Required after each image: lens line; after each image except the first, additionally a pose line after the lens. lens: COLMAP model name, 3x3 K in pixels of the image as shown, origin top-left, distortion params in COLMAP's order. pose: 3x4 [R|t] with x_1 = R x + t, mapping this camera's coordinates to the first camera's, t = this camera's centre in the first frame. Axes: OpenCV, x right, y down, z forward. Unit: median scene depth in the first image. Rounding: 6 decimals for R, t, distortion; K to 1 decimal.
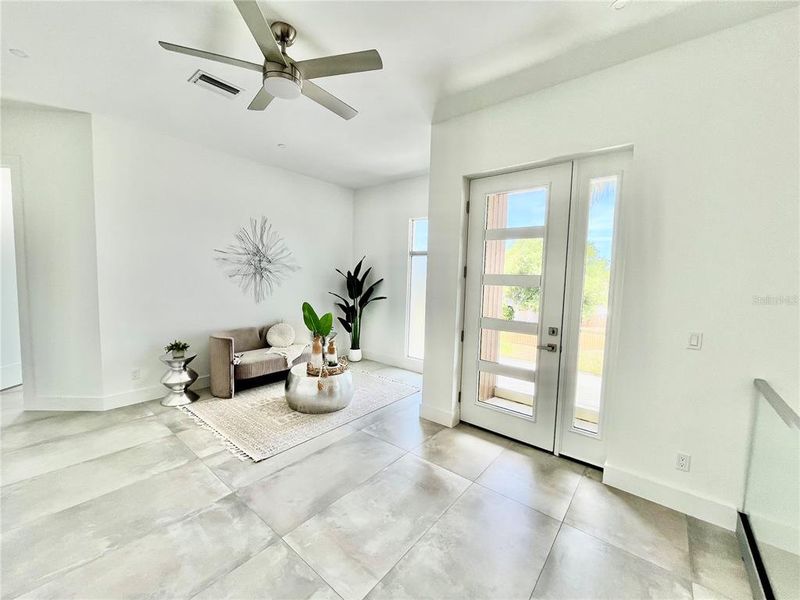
lens RADIAL K [[326.3, 0, 398.1], [0, 326.3, 300.6], [0, 0, 1]] dist [-0.002318, -0.000081]
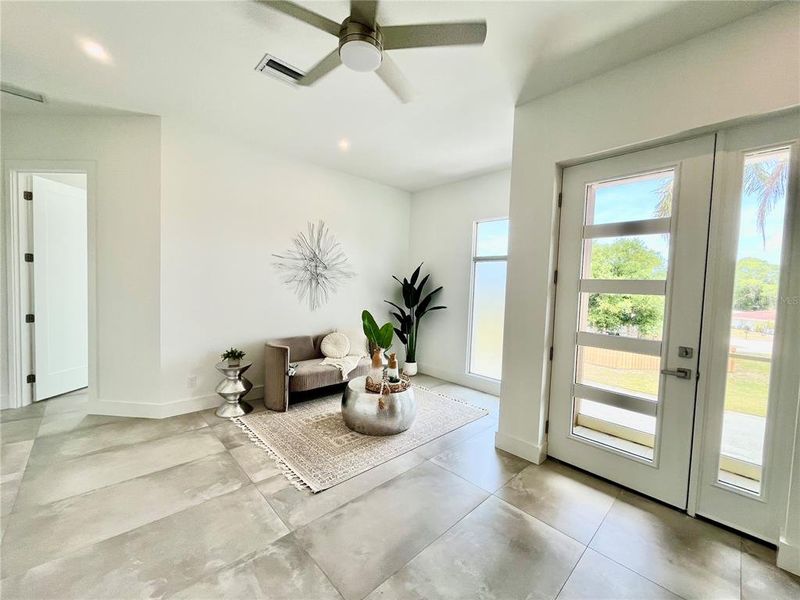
lens RADIAL K [[326.3, 0, 398.1], [0, 326.3, 300.6], [0, 0, 1]] dist [-0.002318, -0.000081]
pose [[0.992040, 0.013175, -0.125230, -0.087542], [-0.017311, 0.999338, -0.031998, 0.006214], [0.124725, 0.033911, 0.991612, 0.116185]]
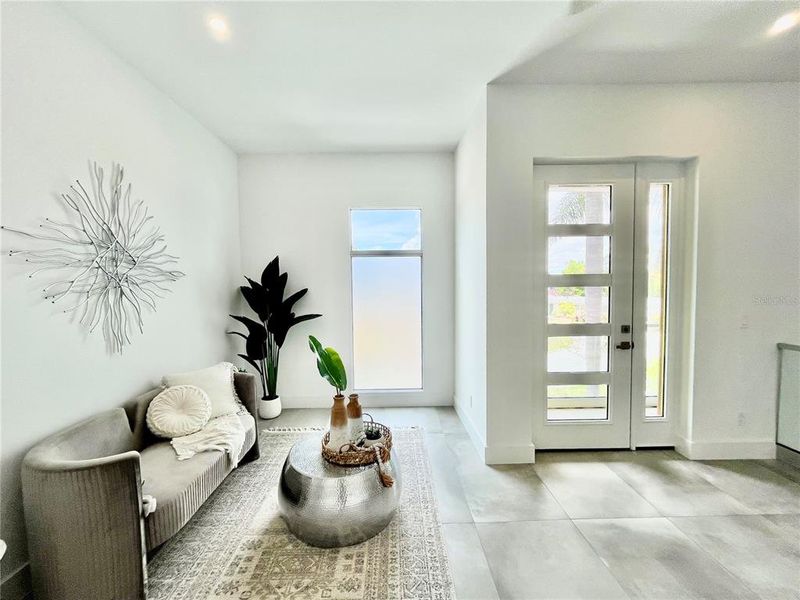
lens RADIAL K [[326.3, 0, 398.1], [0, 326.3, 300.6], [0, 0, 1]] dist [-0.002318, -0.000081]
pose [[0.761394, -0.068330, 0.644679, -0.571503], [0.084723, 0.996389, 0.005547, -0.047376], [-0.642730, 0.050396, 0.764434, 0.550291]]
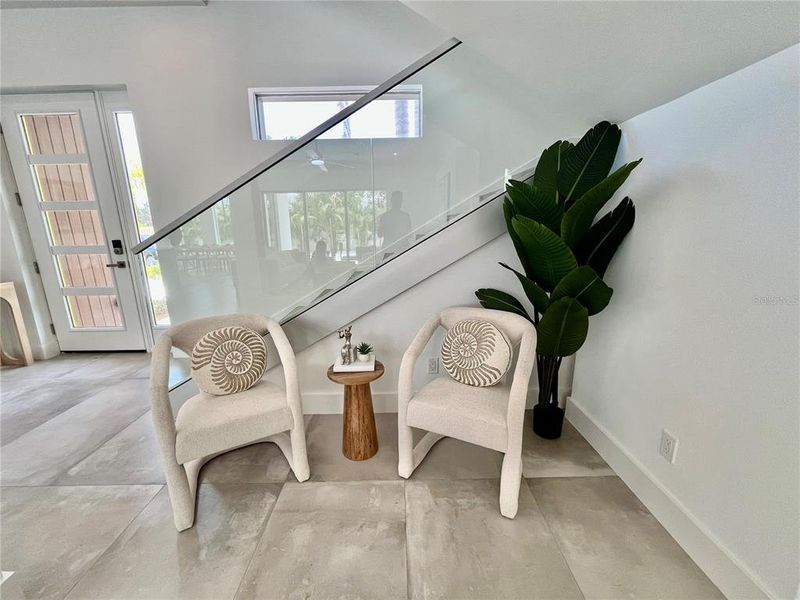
lens RADIAL K [[326.3, 0, 398.1], [0, 326.3, 300.6], [0, 0, 1]] dist [-0.002318, -0.000081]
pose [[0.767958, -0.182703, 0.613890, 0.404580], [0.087225, 0.979356, 0.182356, 0.118735], [-0.634534, -0.086495, 0.768040, -0.438913]]
